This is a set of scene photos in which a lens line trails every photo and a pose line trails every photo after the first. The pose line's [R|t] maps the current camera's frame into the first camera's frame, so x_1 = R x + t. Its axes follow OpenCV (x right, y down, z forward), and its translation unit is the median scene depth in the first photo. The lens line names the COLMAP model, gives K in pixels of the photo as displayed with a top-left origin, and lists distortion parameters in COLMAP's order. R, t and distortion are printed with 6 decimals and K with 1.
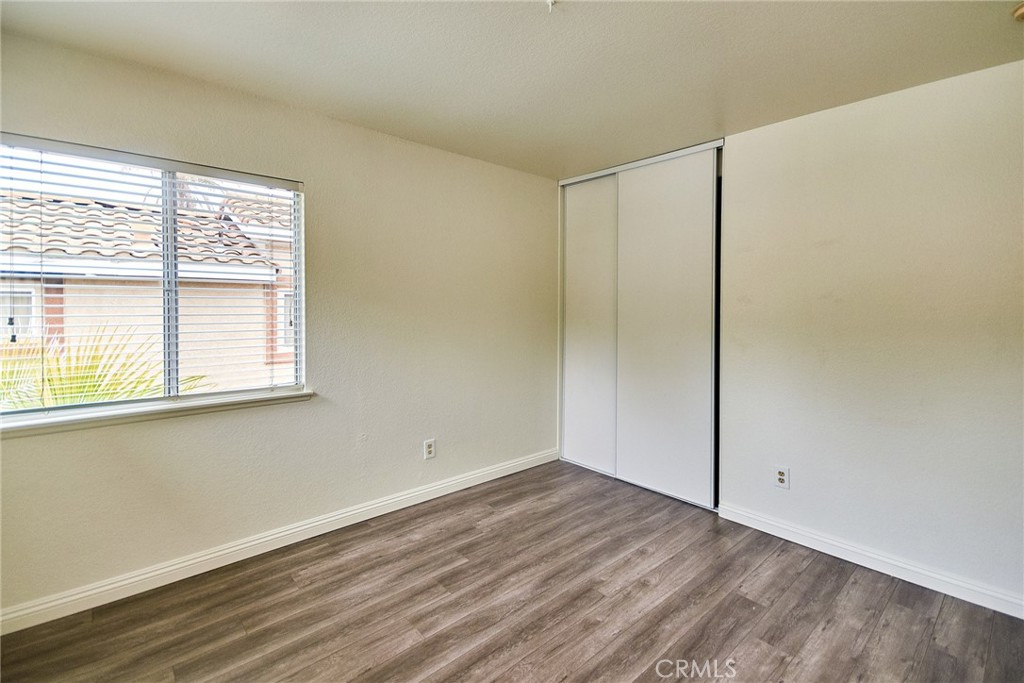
lens RADIAL K [[456.3, 0, 516.0], [0, 456.3, 340.0], [0, 0, 1]] dist [0.011227, -0.002744]
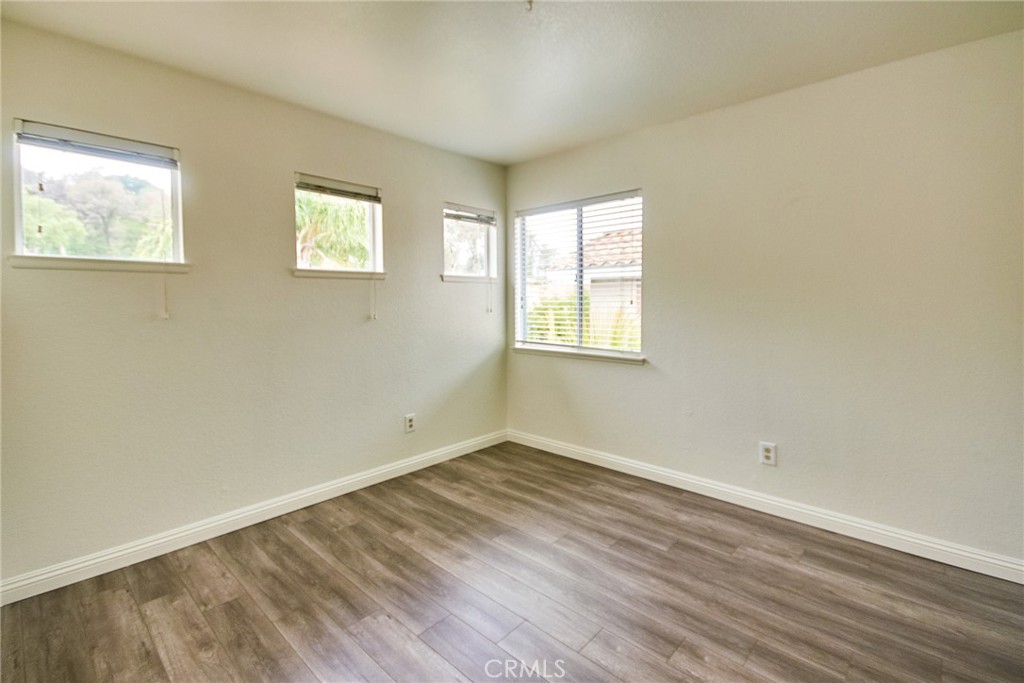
lens RADIAL K [[456.3, 0, 516.0], [0, 456.3, 338.9], [0, 0, 1]] dist [0.011227, -0.002744]
pose [[0.100256, 0.075097, -0.992124, 0.761371], [-0.071266, 0.995128, 0.068123, 0.002074], [0.992406, 0.063875, 0.105120, 0.552505]]
